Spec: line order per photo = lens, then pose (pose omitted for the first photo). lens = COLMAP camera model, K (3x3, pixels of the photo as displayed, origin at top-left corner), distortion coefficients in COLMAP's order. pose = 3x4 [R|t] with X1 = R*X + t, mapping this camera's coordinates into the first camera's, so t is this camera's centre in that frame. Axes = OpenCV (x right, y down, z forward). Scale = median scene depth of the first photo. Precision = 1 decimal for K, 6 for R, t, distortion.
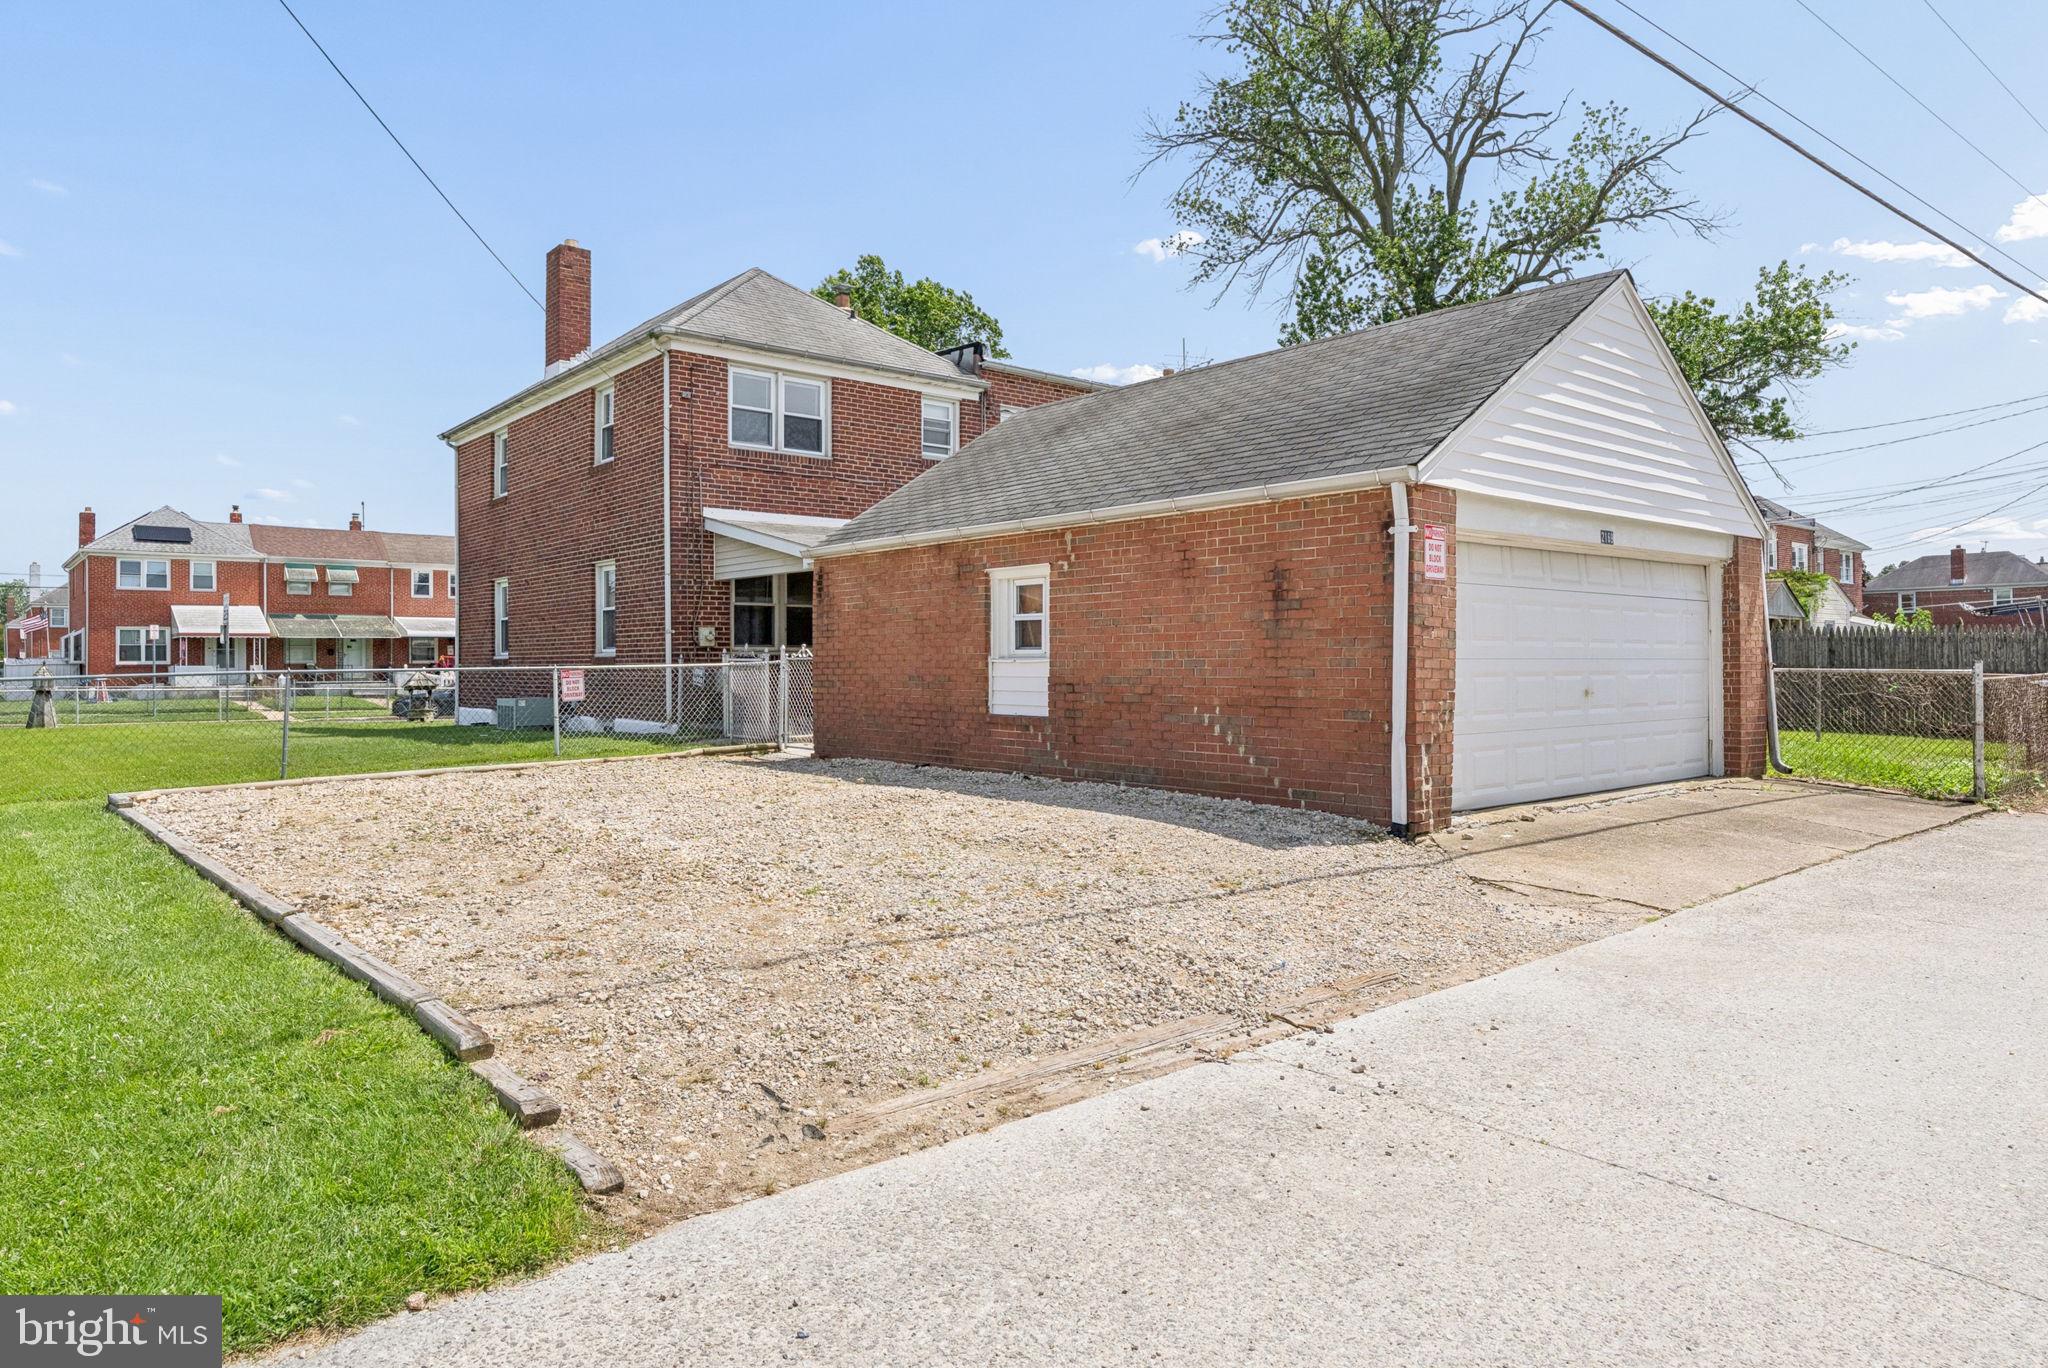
lens RADIAL K [[1113.5, 0, 1015.3], [0, 1113.5, 678.3], [0, 0, 1]] dist [-0.002702, 0.001602]
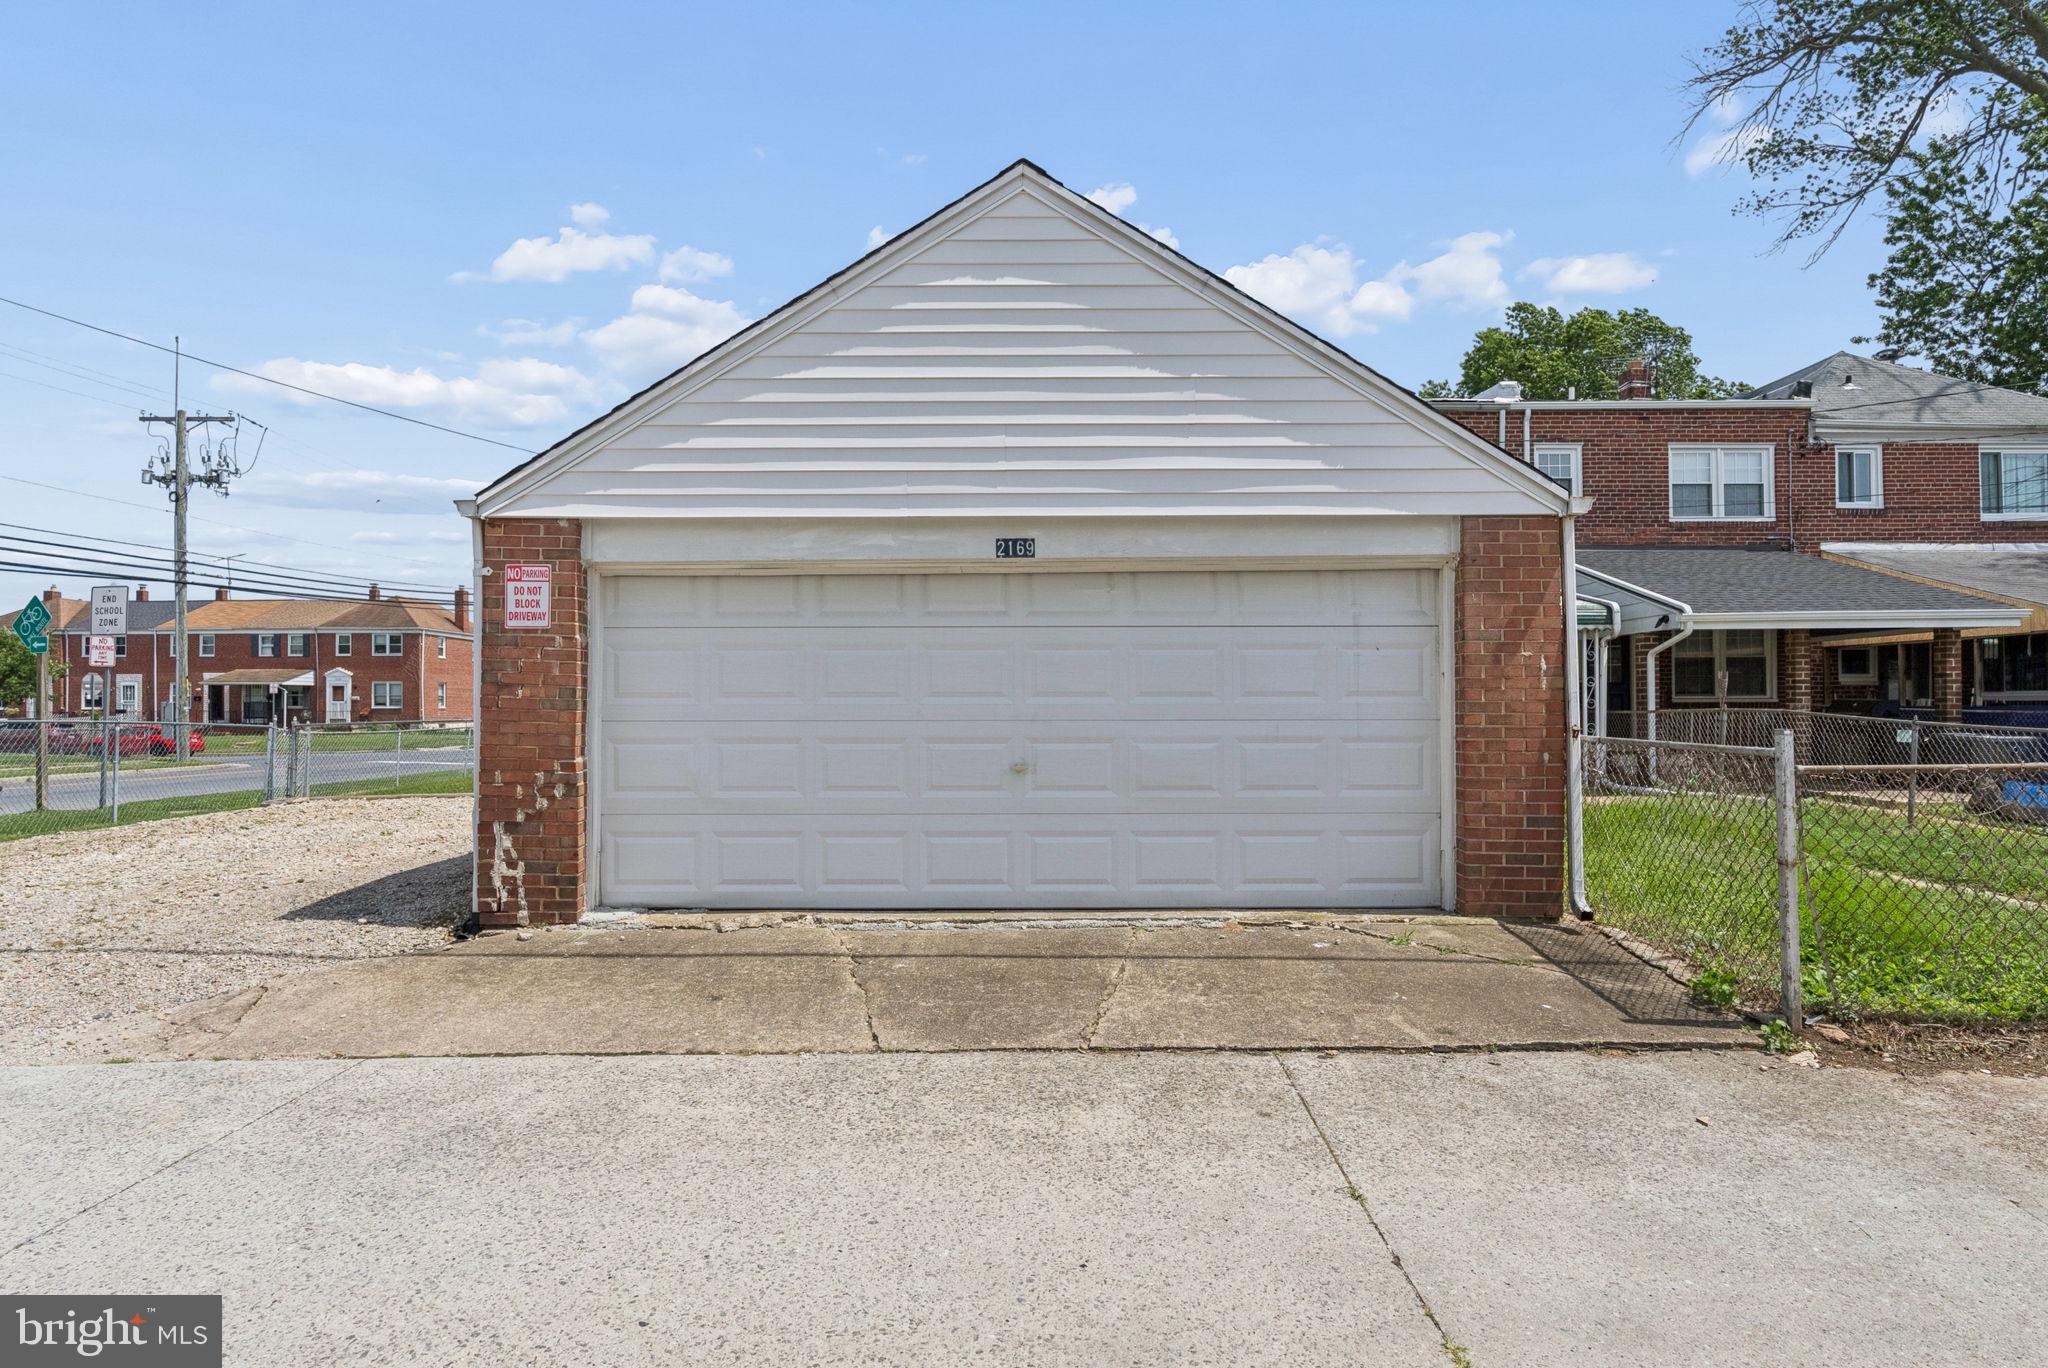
lens RADIAL K [[1043.4, 0, 1024.0], [0, 1043.4, 684.0], [0, 0, 1]] dist [-0.000616, 0.002103]
pose [[0.799084, -0.017290, -0.600971, 0.908309], [-0.007791, 0.999205, -0.039106, -0.013739], [0.601169, 0.035931, 0.798313, 0.464275]]
